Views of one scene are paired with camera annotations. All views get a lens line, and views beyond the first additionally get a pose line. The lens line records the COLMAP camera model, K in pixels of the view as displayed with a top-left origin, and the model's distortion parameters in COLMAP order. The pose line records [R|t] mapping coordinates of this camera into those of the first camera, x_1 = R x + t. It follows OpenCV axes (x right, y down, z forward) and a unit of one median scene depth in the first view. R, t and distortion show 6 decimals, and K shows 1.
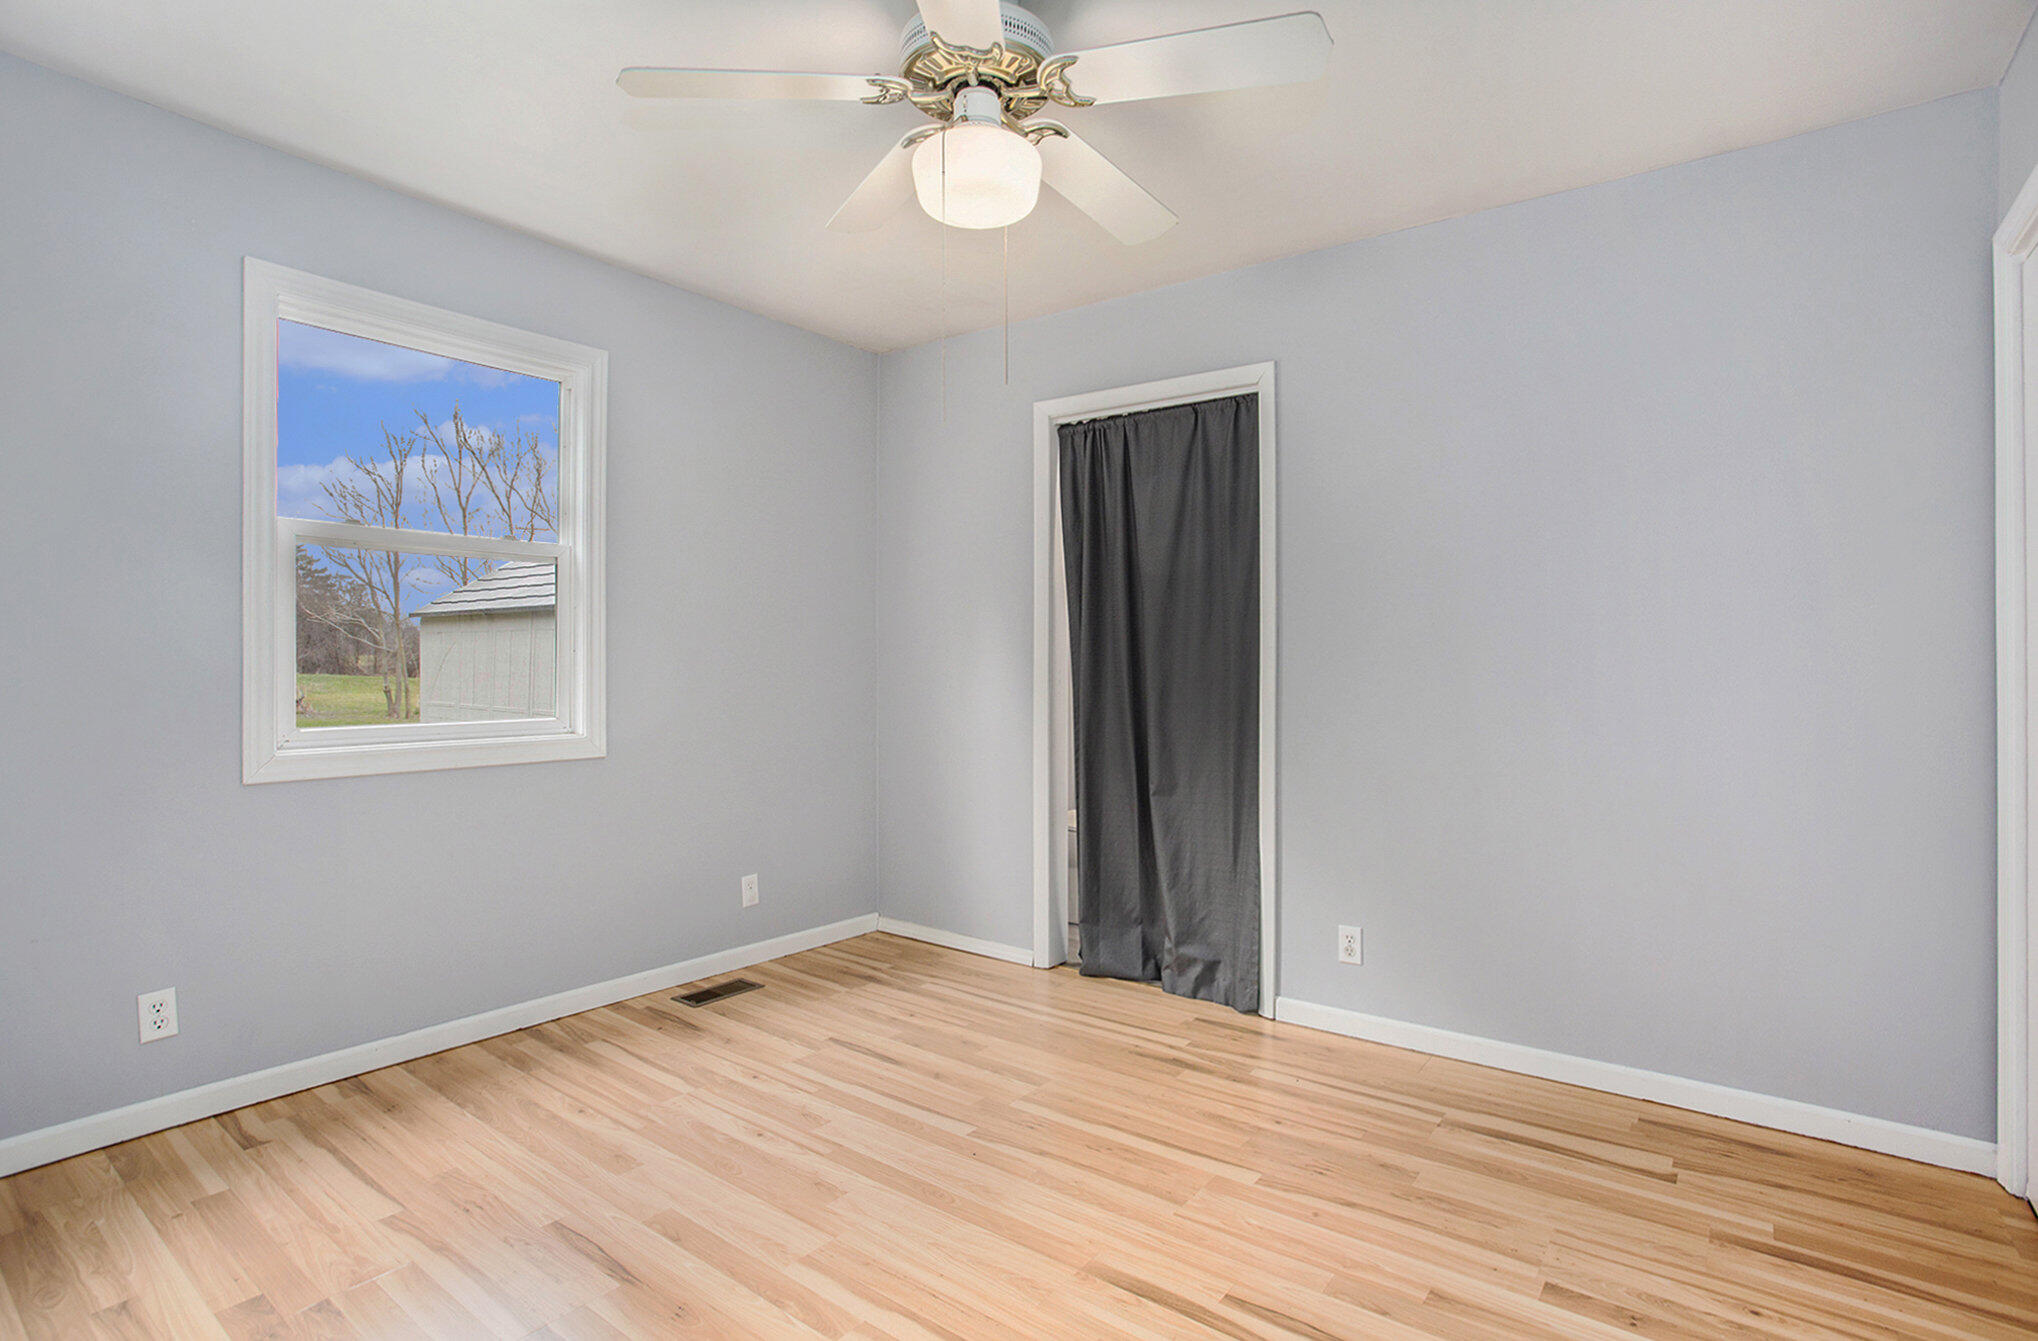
lens RADIAL K [[993.1, 0, 1016.9], [0, 993.1, 651.6], [0, 0, 1]] dist [0.000065, 0.001474]
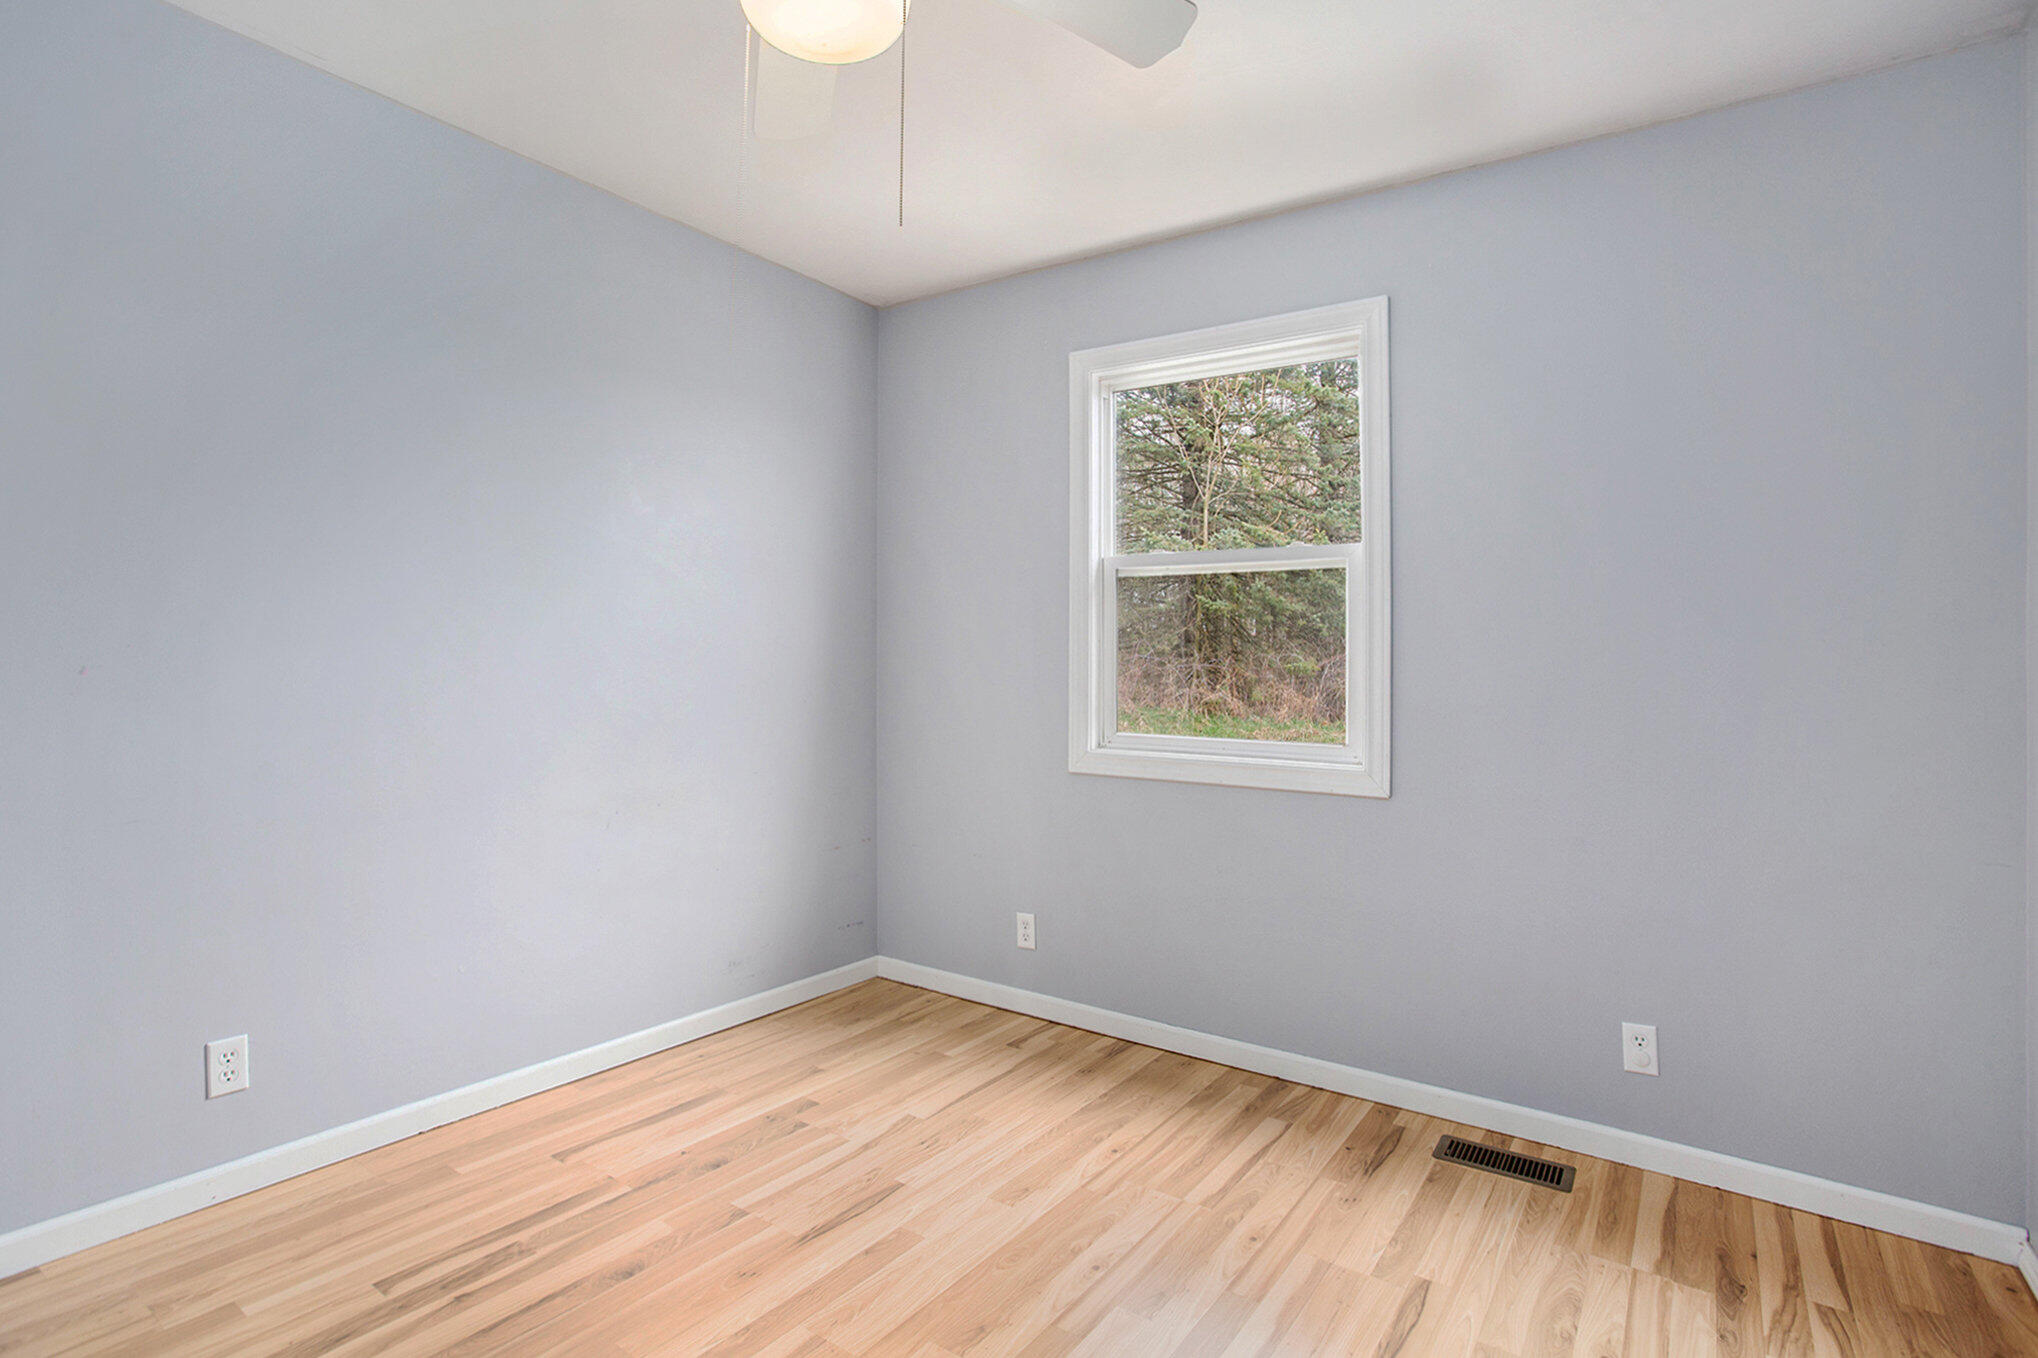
lens RADIAL K [[1046.2, 0, 1022.7], [0, 1046.2, 659.1], [0, 0, 1]] dist [-0.069472, 0.034155]
pose [[0.041456, -0.017218, -0.998992, 0.486366], [-0.010120, 0.999793, -0.017651, 0.012416], [0.999089, 0.010841, 0.041273, 0.774688]]
